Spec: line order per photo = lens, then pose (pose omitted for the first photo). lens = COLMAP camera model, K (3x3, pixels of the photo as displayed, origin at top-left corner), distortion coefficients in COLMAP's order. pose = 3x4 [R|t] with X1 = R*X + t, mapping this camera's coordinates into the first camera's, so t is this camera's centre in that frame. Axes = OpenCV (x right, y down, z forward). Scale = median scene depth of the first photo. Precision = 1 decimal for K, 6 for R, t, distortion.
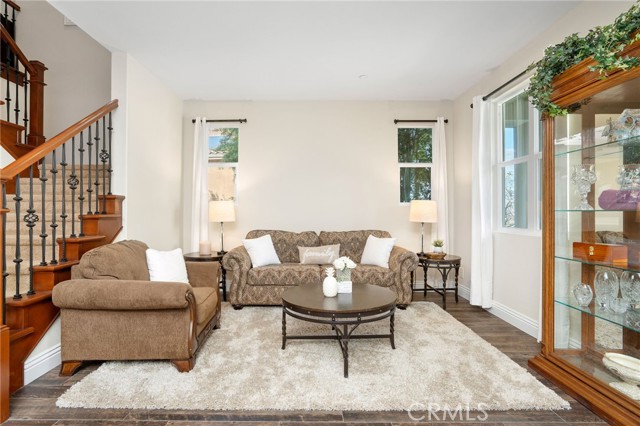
lens RADIAL K [[328.0, 0, 320.0], [0, 328.0, 213.0], [0, 0, 1]] dist [-0.065430, 0.034959]
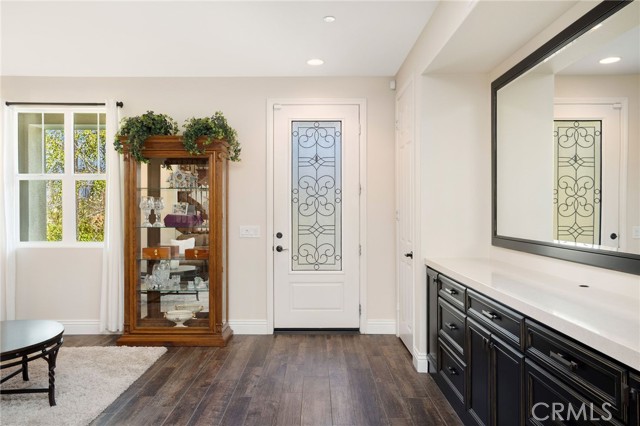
lens RADIAL K [[441.0, 0, 309.3], [0, 441.0, 212.8], [0, 0, 1]] dist [0.004469, 0.004125]
pose [[0.005478, -0.005542, 0.999970, -1.045689], [0.002815, 0.999981, 0.005527, -0.068181], [-0.999981, 0.002784, 0.005494, 0.183922]]
